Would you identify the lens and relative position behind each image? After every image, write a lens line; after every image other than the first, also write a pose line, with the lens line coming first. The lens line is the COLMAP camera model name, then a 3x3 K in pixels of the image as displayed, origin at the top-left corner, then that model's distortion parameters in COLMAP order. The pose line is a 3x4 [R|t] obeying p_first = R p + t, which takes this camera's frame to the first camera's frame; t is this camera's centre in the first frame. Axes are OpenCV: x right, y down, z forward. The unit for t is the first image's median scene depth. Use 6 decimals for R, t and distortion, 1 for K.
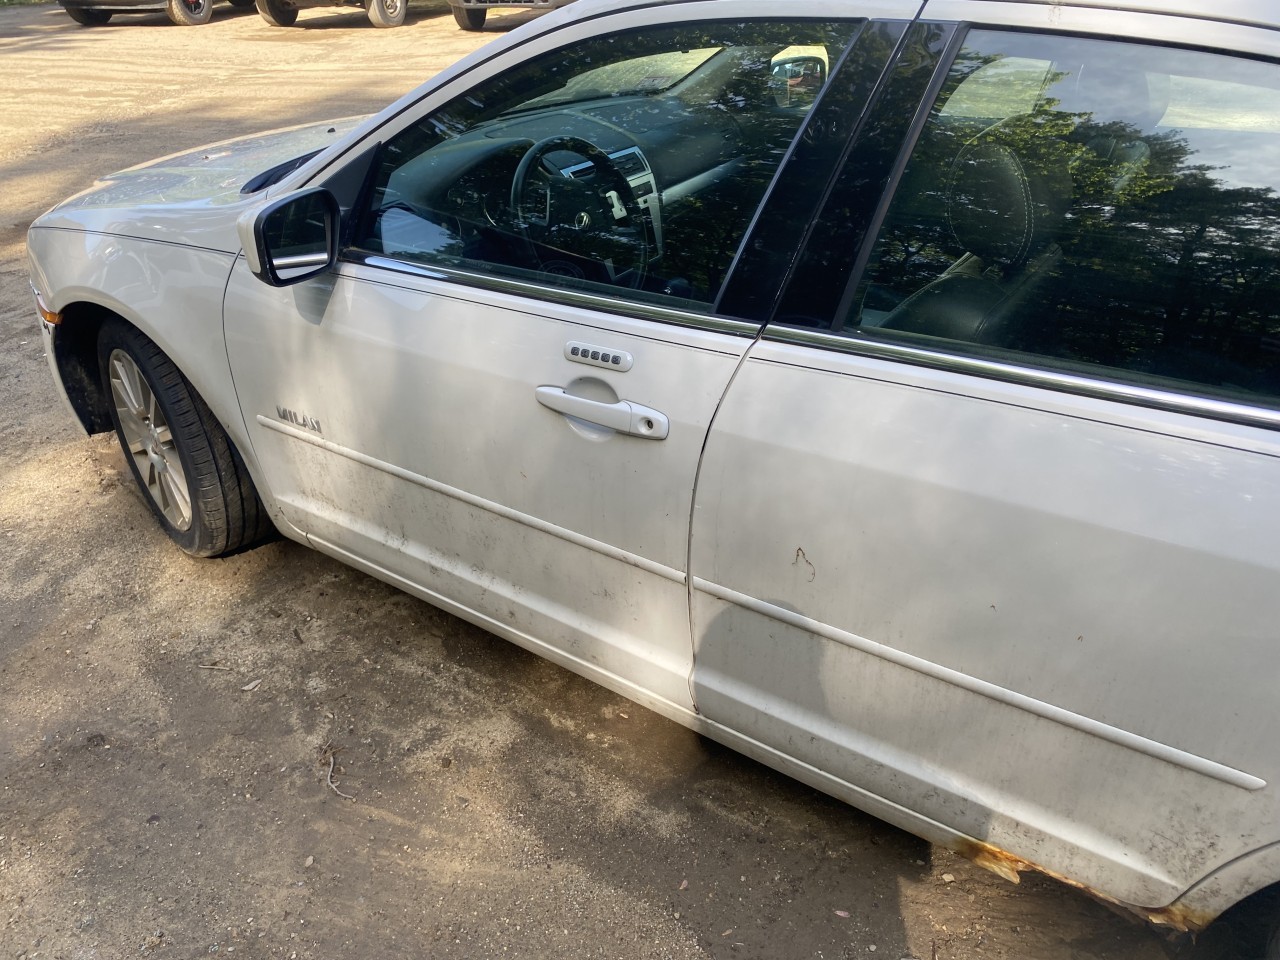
lens RADIAL K [[994.2, 0, 640.0], [0, 994.2, 480.0], [0, 0, 1]] dist [-0.006300, -0.007403]
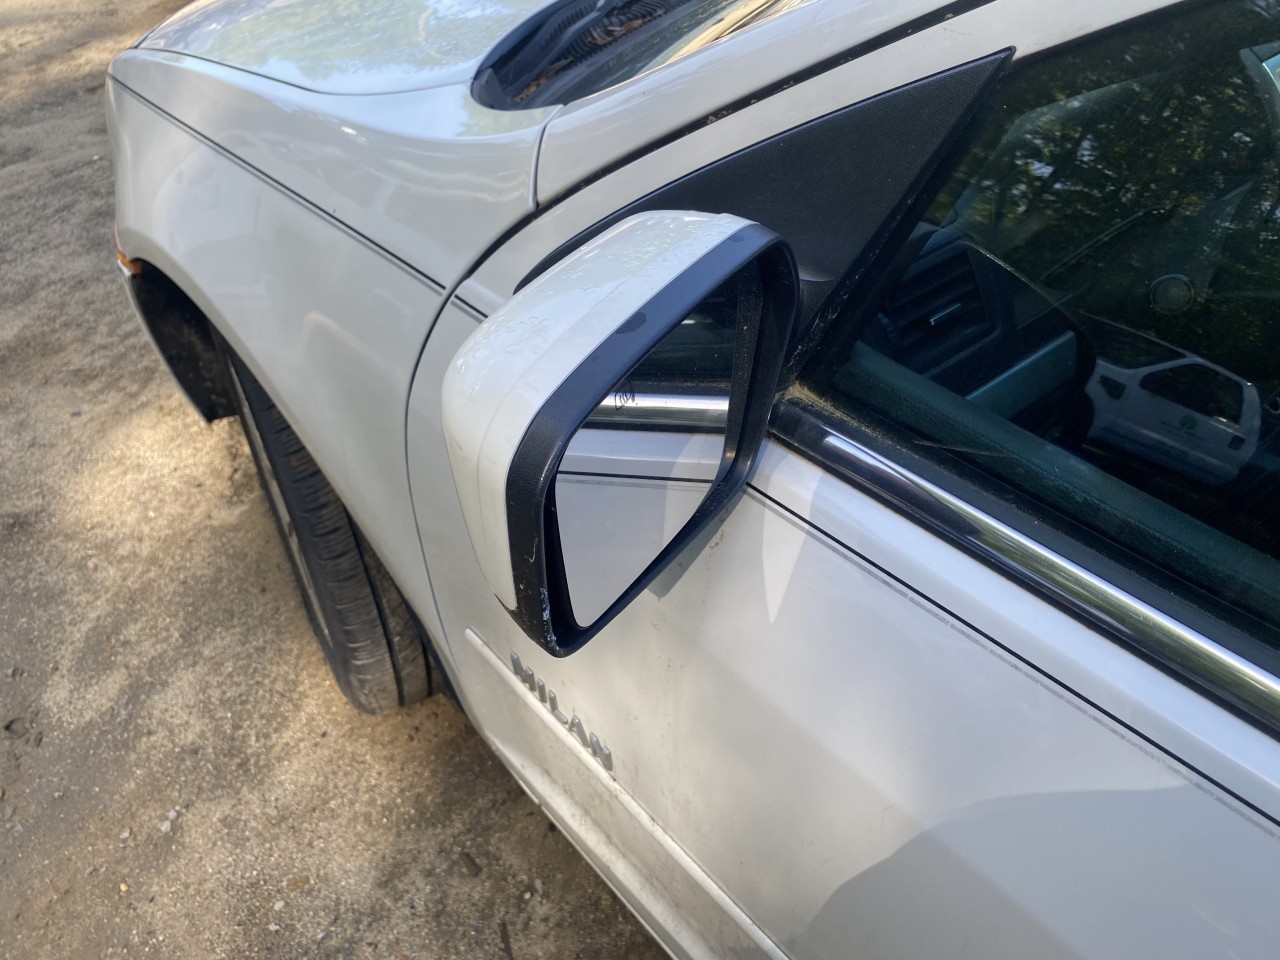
lens RADIAL K [[994.2, 0, 640.0], [0, 994.2, 480.0], [0, 0, 1]] dist [-0.006300, -0.007403]
pose [[0.973712, 0.150364, -0.171101, -0.264682], [-0.112209, 0.970331, 0.214168, -0.252123], [0.198228, -0.189339, 0.961695, 0.655742]]
